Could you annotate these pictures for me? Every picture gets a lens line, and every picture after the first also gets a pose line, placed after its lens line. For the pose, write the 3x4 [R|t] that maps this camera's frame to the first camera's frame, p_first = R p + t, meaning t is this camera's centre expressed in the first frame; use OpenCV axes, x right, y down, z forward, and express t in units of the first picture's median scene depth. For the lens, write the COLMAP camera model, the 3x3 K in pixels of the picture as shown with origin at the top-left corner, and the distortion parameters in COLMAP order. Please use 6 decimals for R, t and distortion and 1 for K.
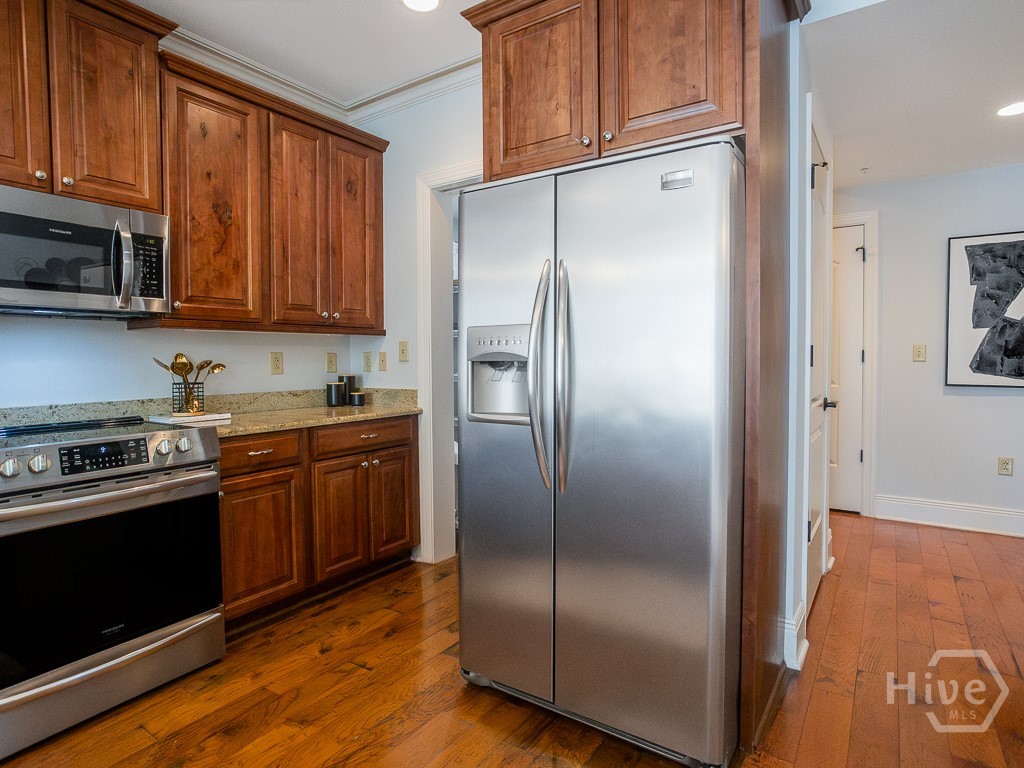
lens RADIAL K [[572.6, 0, 512.0], [0, 572.6, 384.0], [0, 0, 1]] dist [-0.038130, 0.027603]
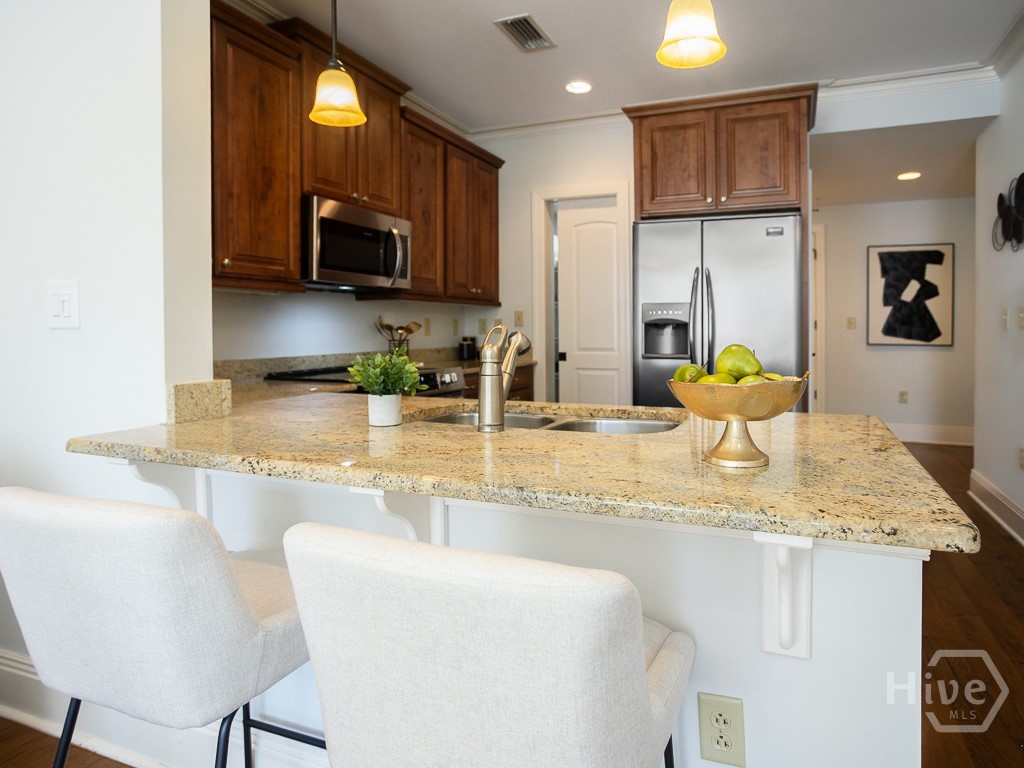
lens RADIAL K [[564.3, 0, 576.8], [0, 564.3, 340.0], [0, 0, 1]] dist [-0.020401, 0.000630]
pose [[0.976878, -0.000649, 0.213796, -0.376523], [0.006308, 0.999648, -0.025786, 0.030711], [-0.213704, 0.026538, 0.976538, -0.353880]]
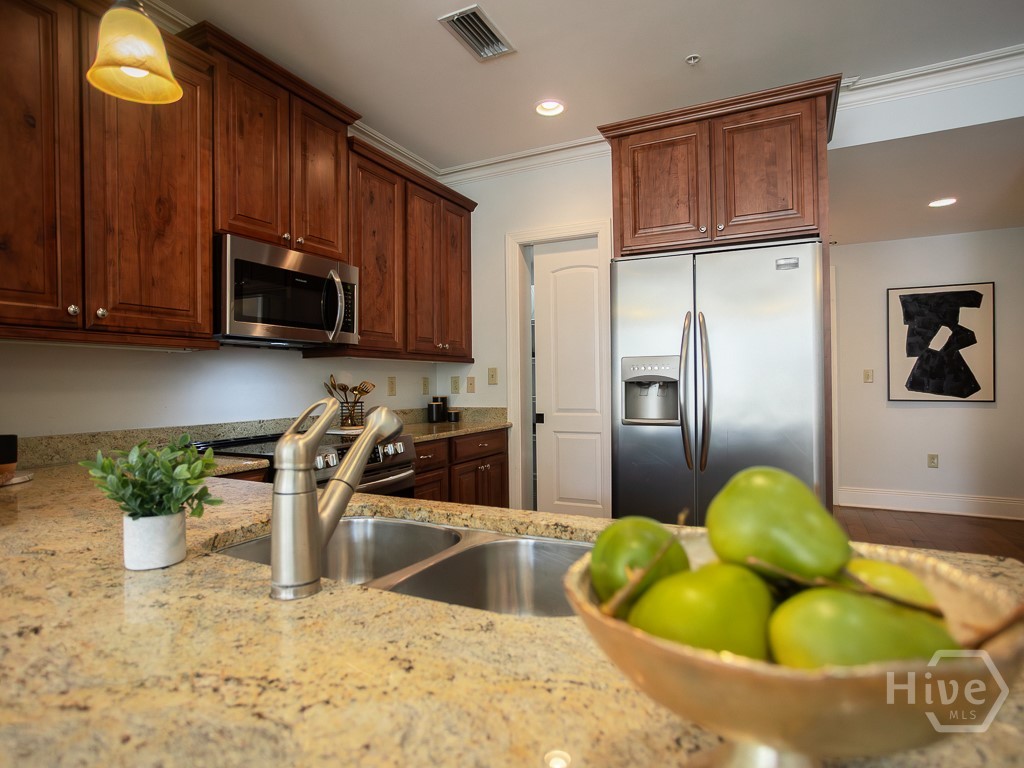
lens RADIAL K [[536.5, 0, 554.4], [0, 536.5, 383.8], [0, 0, 1]] dist [0.011808, 0.000555]
pose [[0.986488, -0.007809, 0.163650, -0.274856], [0.015220, 0.998912, -0.044081, 0.012691], [-0.163128, 0.045976, 0.985533, -0.157713]]
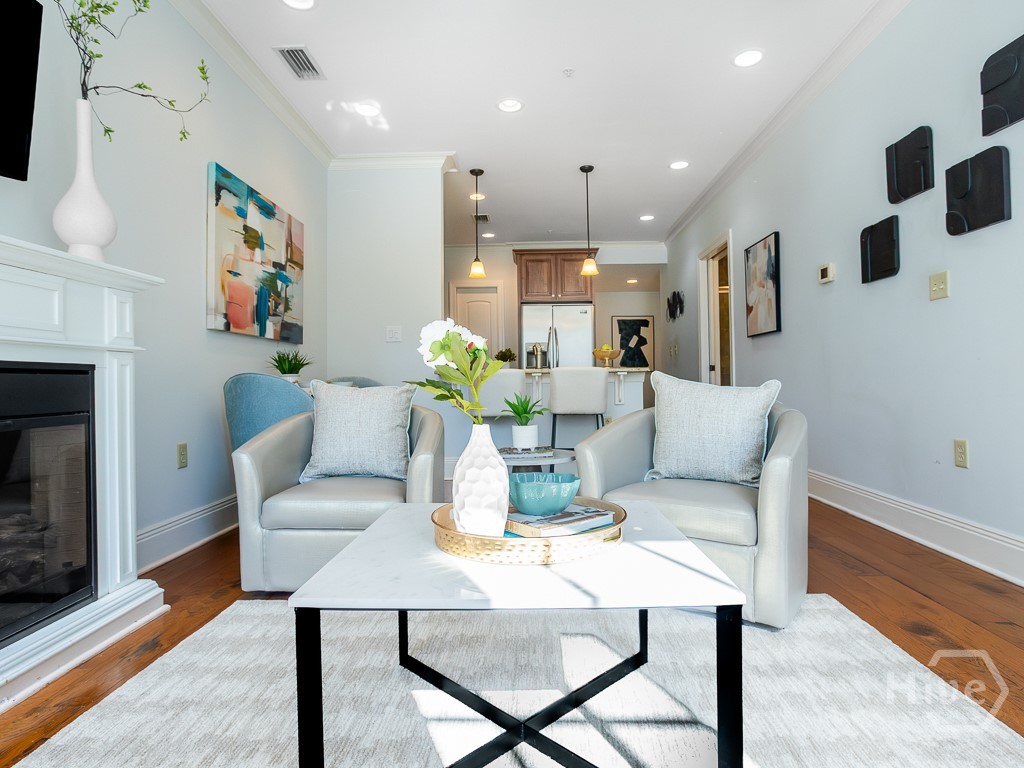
lens RADIAL K [[569.3, 0, 528.6], [0, 569.3, 367.3], [0, 0, 1]] dist [-0.003370, 0.000055]
pose [[0.837691, 0.011282, 0.546027, -1.239469], [0.030898, 0.997206, -0.068006, 0.186193], [-0.545269, 0.073839, 0.835003, -1.229306]]
